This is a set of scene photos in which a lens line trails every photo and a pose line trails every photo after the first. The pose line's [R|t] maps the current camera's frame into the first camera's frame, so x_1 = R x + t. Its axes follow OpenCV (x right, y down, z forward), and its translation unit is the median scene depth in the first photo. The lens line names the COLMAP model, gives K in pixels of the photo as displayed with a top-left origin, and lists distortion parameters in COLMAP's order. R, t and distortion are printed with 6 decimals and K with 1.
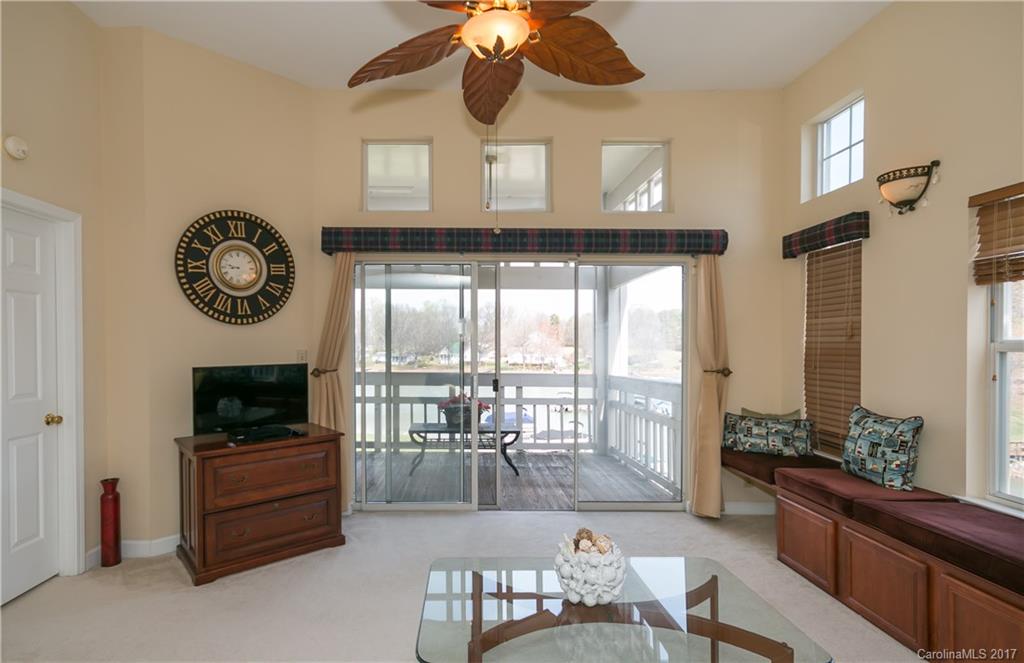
lens RADIAL K [[506.7, 0, 460.3], [0, 506.7, 348.9], [0, 0, 1]] dist [0.001028, -0.000140]
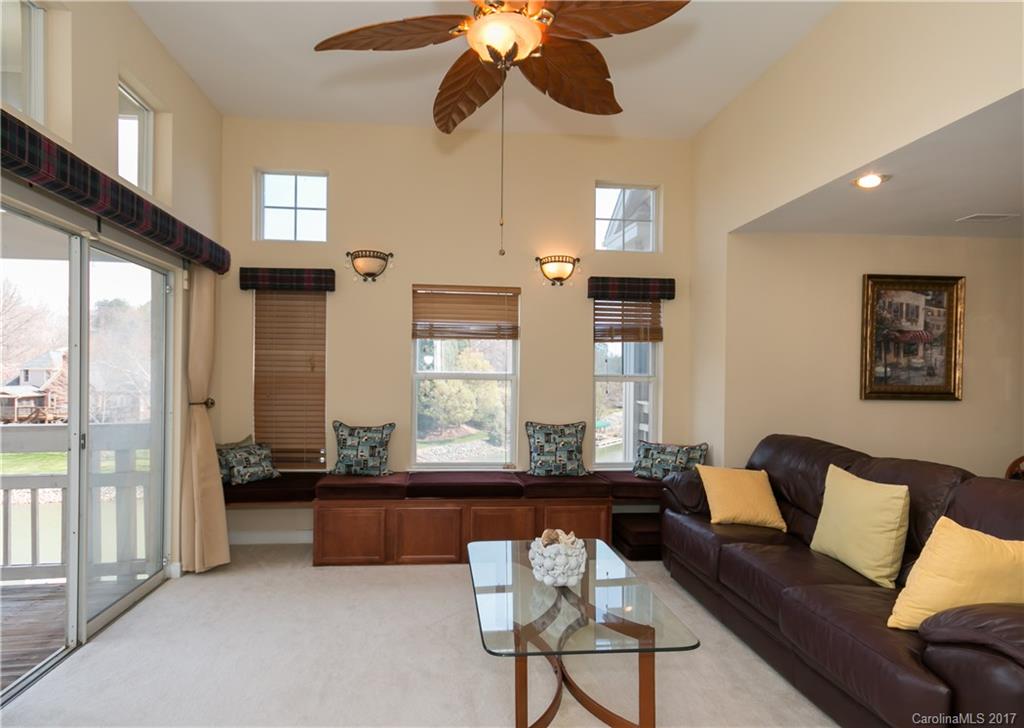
lens RADIAL K [[552.6, 0, 471.7], [0, 552.6, 375.3], [0, 0, 1]] dist [0.000914, 0.000134]
pose [[-0.075109, -0.004976, 0.997163, -0.544574], [-0.001775, 0.999987, 0.004857, -0.011241], [-0.997174, -0.001405, -0.075117, 0.663235]]
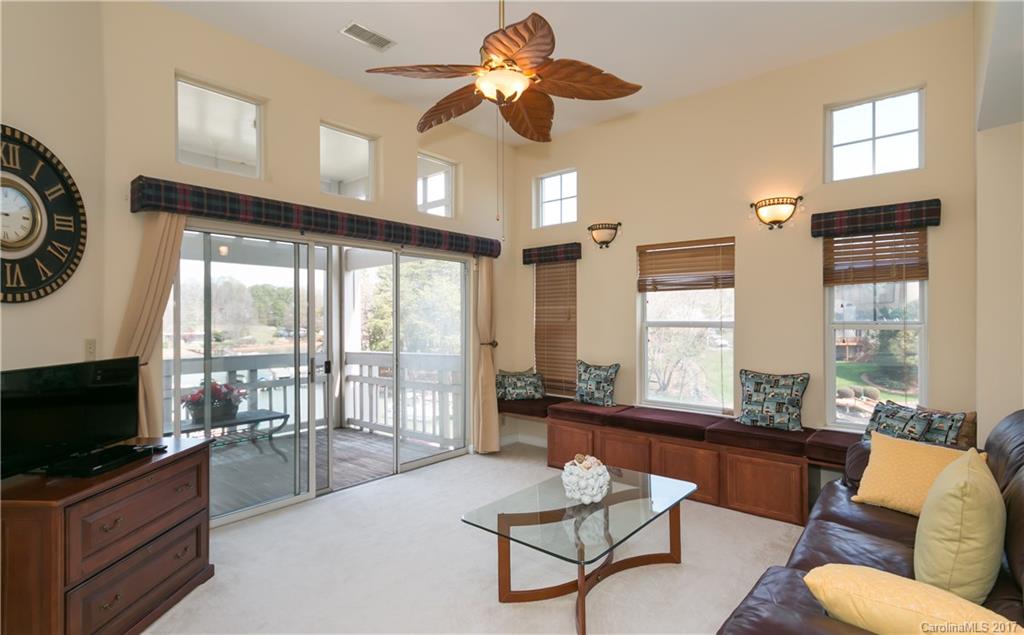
lens RADIAL K [[492.2, 0, 512.0], [0, 492.2, 317.5], [0, 0, 1]] dist [-0.002860, -0.000286]
pose [[0.654745, -0.002412, 0.755846, -0.487744], [0.012029, 0.999902, -0.007230, -0.016496], [-0.755754, 0.013826, 0.654710, 0.105552]]
